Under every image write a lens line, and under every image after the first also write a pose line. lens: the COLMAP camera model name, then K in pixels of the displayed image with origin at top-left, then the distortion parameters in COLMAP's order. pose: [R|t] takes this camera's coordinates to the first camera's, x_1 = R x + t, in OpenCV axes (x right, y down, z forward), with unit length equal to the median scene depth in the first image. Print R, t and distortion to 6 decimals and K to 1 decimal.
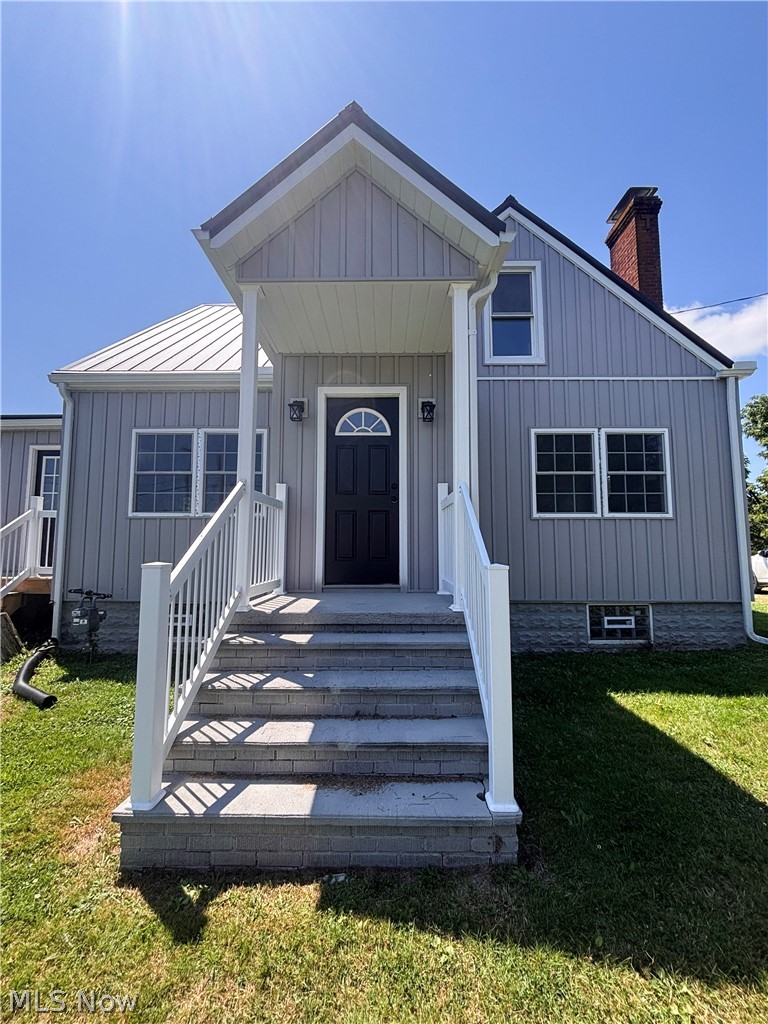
lens RADIAL K [[449.4, 0, 384.0], [0, 449.4, 512.0], [0, 0, 1]] dist [0.013611, 0.000113]
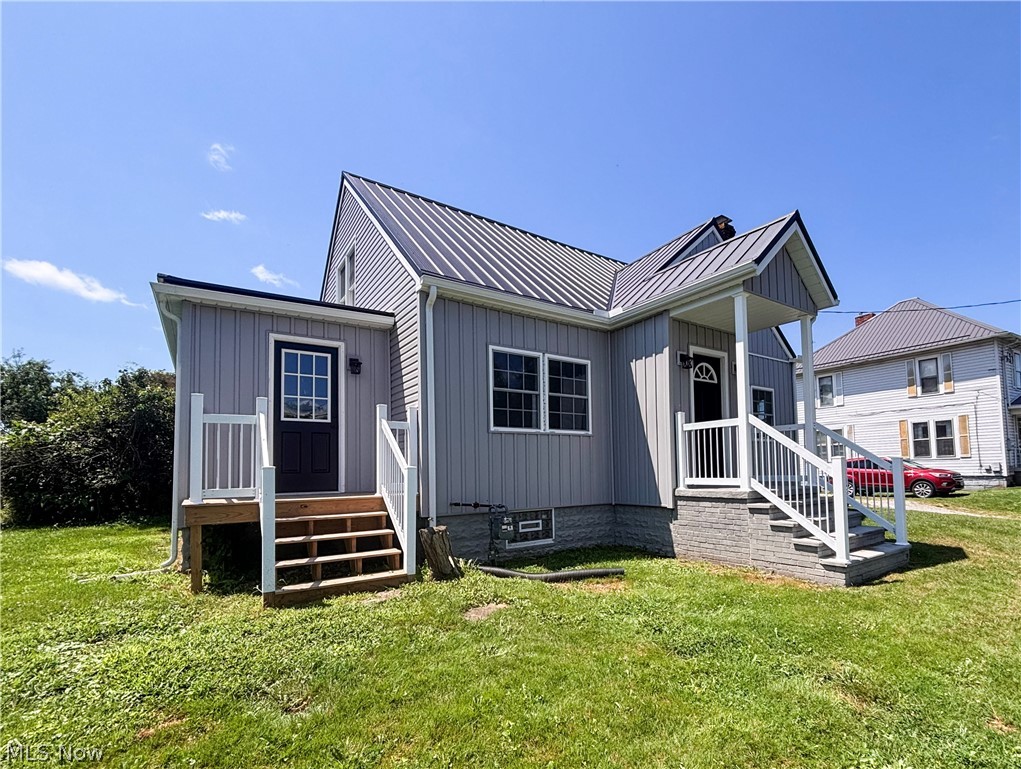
lens RADIAL K [[483.6, 0, 557.8], [0, 483.6, 447.0], [0, 0, 1]] dist [-0.000164, -0.000347]
pose [[0.806878, 0.010273, 0.590628, -0.201165], [-0.040596, 0.998449, 0.038094, -0.000279], [-0.589321, -0.054715, 0.806044, 0.002884]]
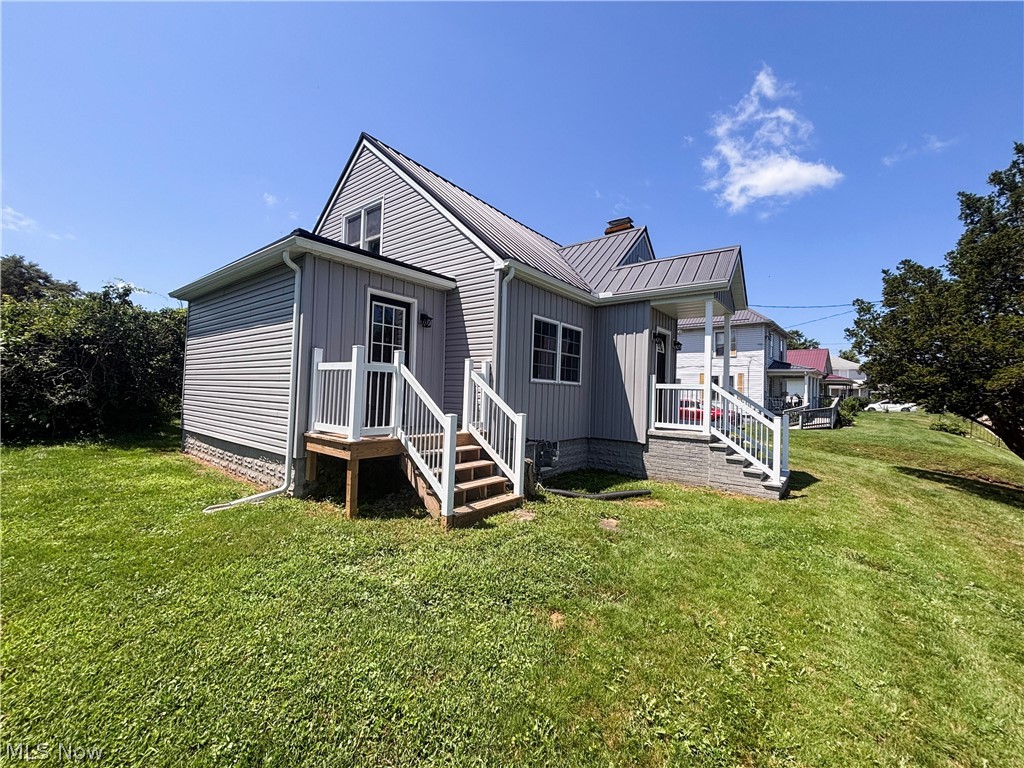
lens RADIAL K [[413.9, 0, 514.8], [0, 413.9, 380.0], [0, 0, 1]] dist [0.026313, -0.024210]
pose [[0.609635, 0.042155, 0.791560, -0.667051], [-0.113673, 0.992913, 0.034669, -0.030517], [-0.784489, -0.111114, 0.610107, 0.285469]]
